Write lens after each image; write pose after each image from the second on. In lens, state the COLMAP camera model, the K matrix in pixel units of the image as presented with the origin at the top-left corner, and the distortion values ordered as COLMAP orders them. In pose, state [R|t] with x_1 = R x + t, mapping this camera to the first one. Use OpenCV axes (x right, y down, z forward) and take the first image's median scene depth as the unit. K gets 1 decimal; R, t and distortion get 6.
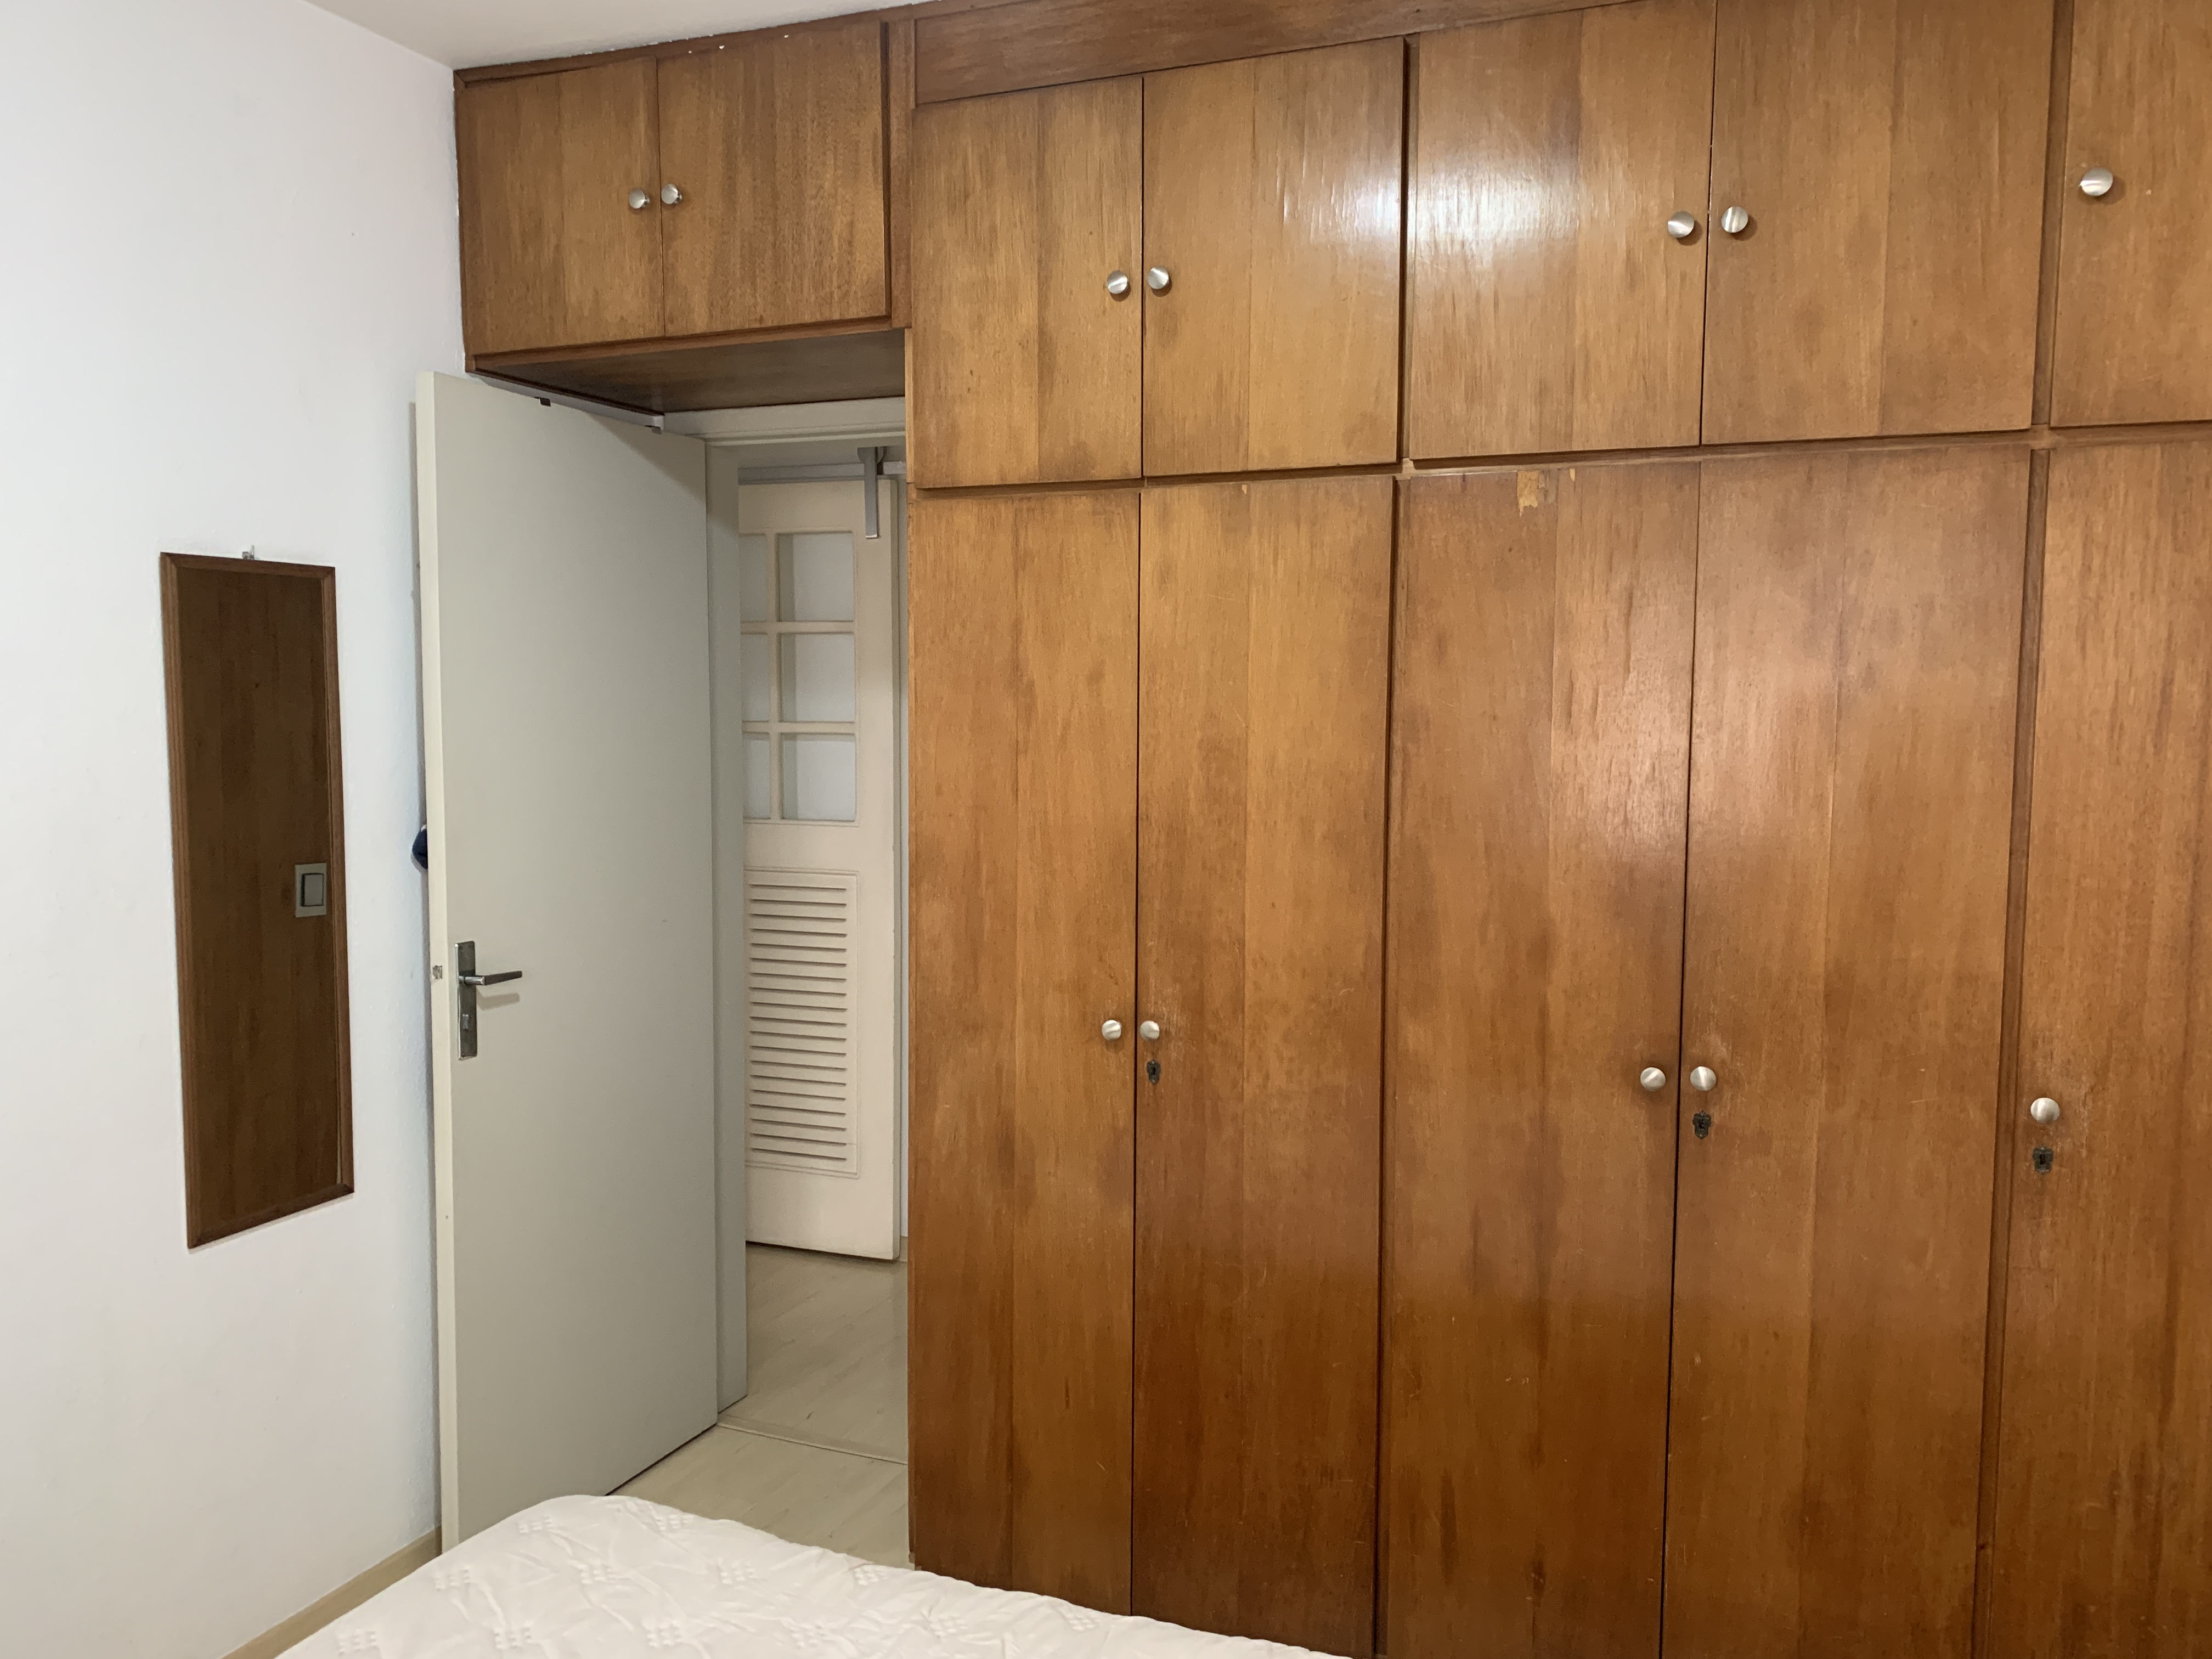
lens RADIAL K [[1698.7, 0, 1128.9], [0, 1698.7, 830.6], [0, 0, 1]] dist [0.032949, -0.040522]
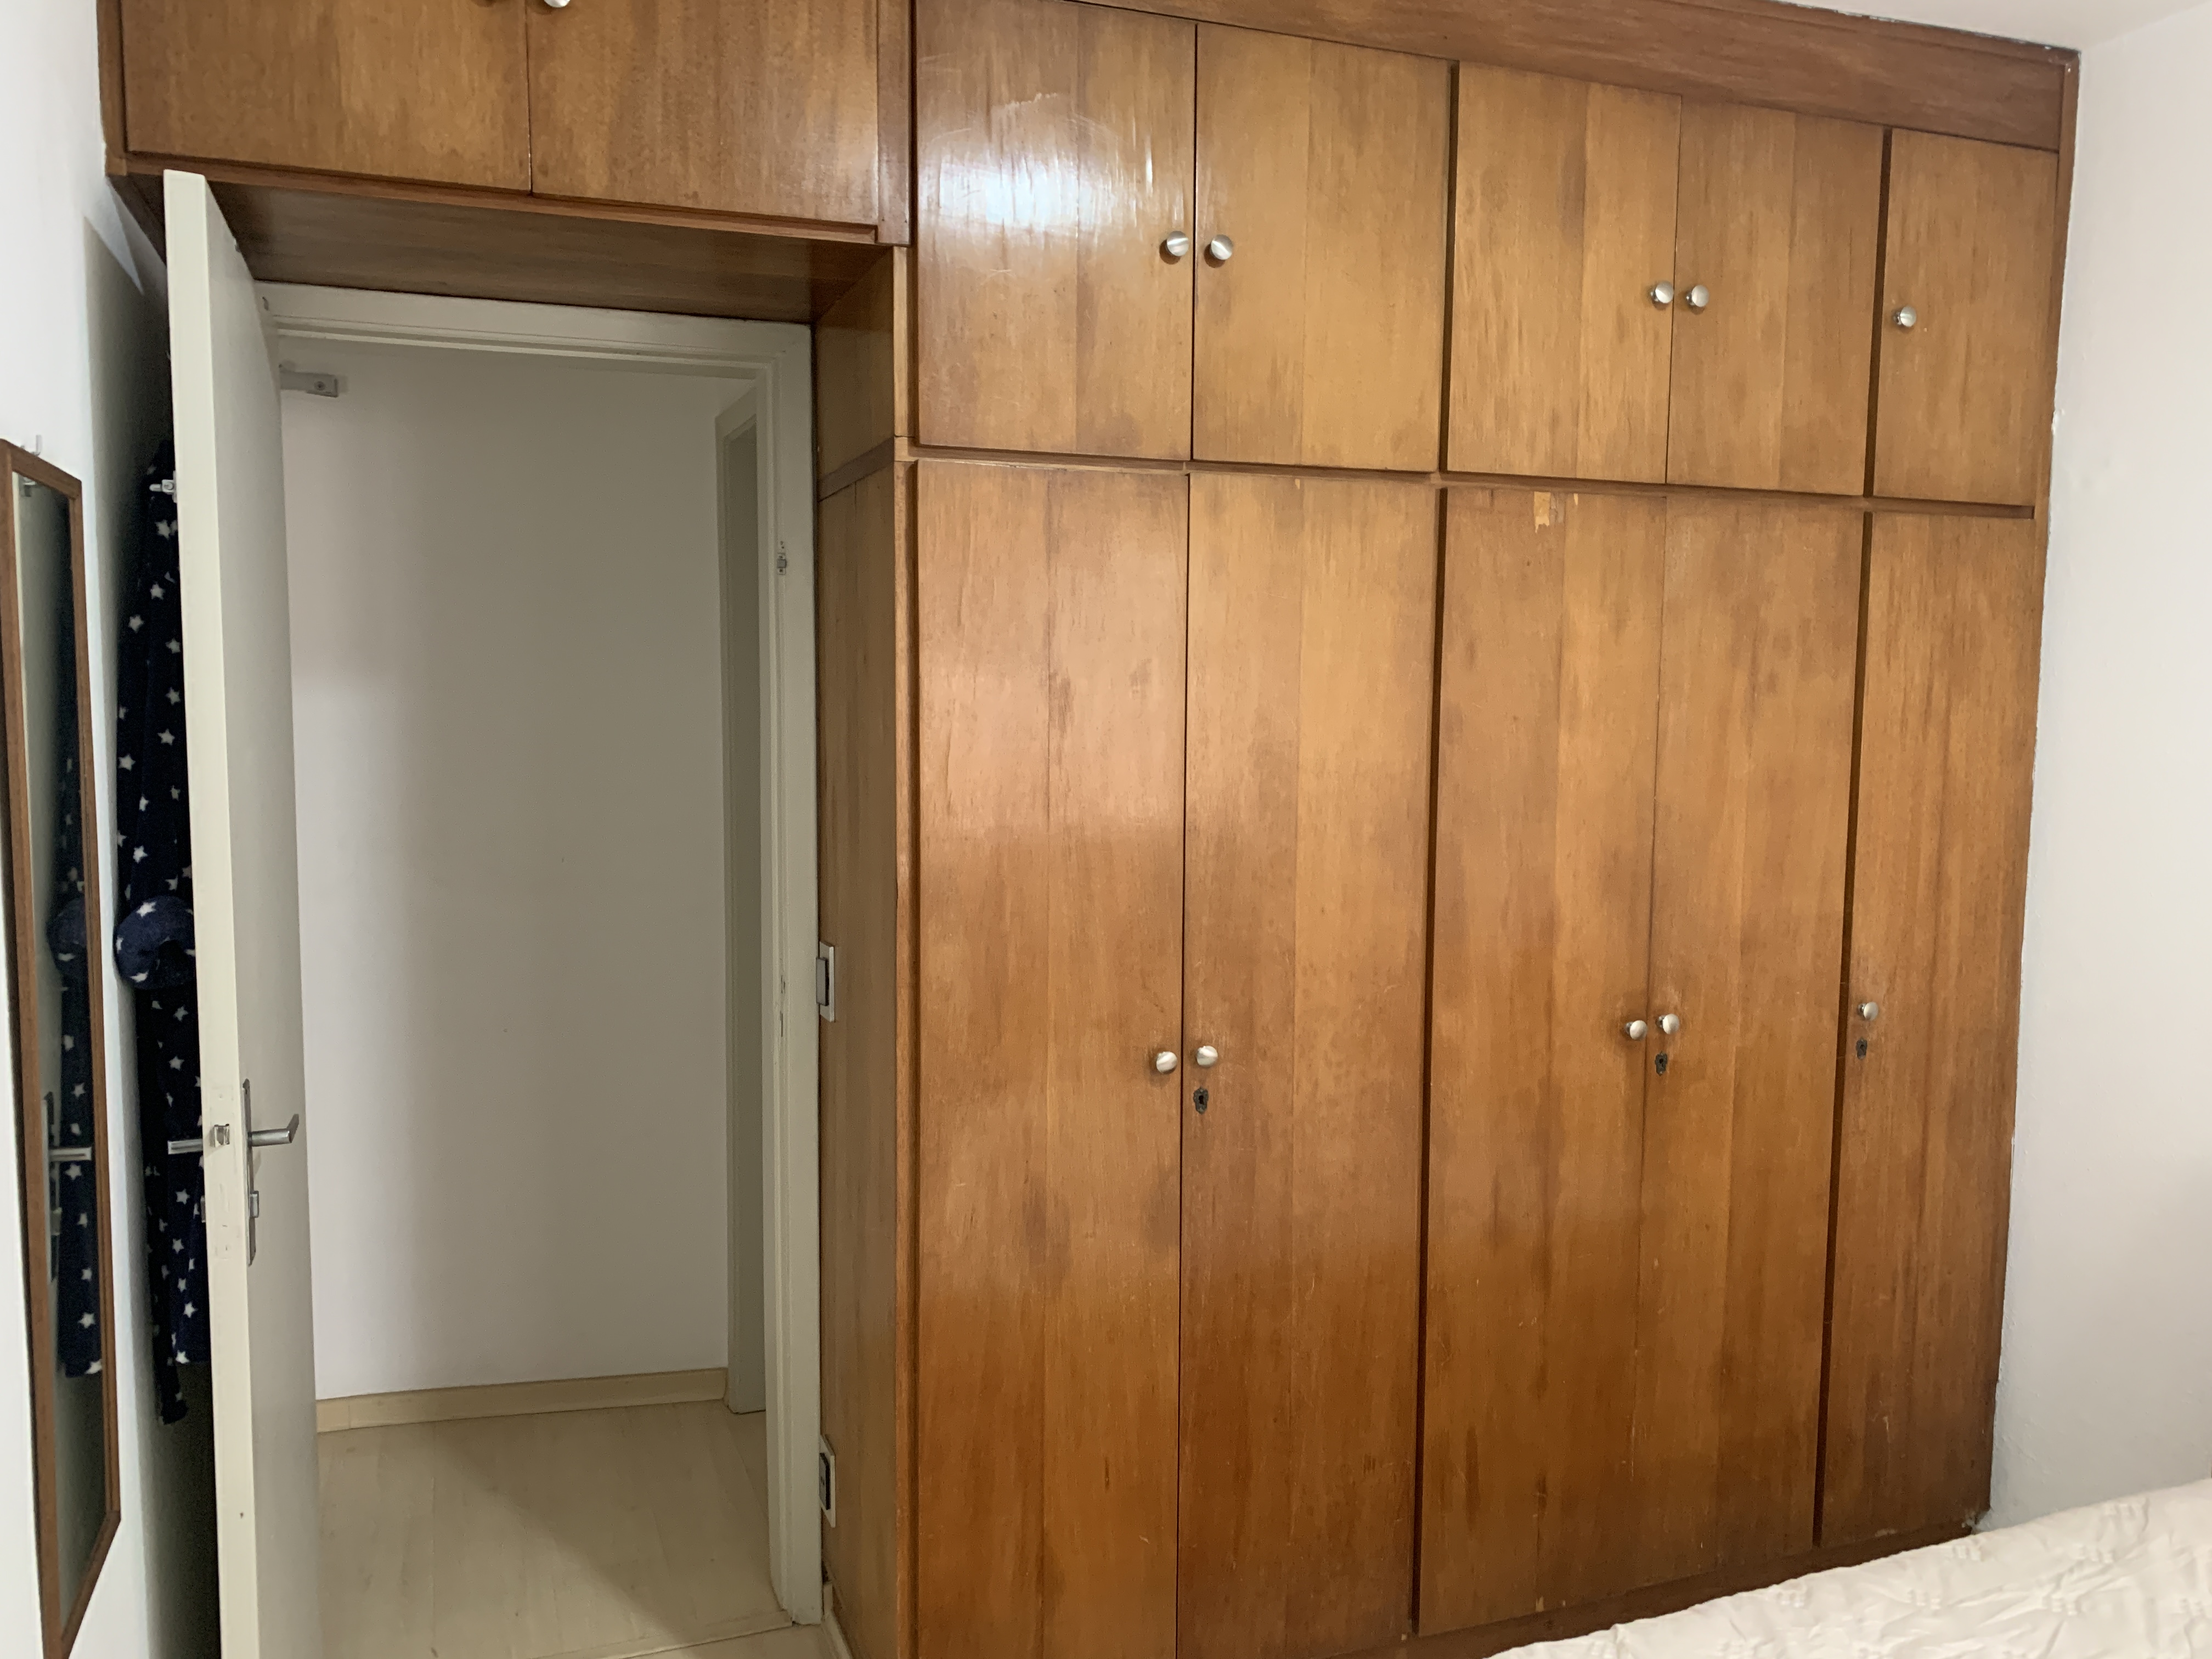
lens RADIAL K [[1698.7, 0, 1093.5], [0, 1698.7, 835.5], [0, 0, 1]] dist [0.032949, -0.040522]
pose [[0.736358, -0.056049, 0.674266, -0.691540], [0.048930, 0.998365, 0.029554, -0.035920], [-0.674820, 0.011230, 0.737897, 0.370817]]
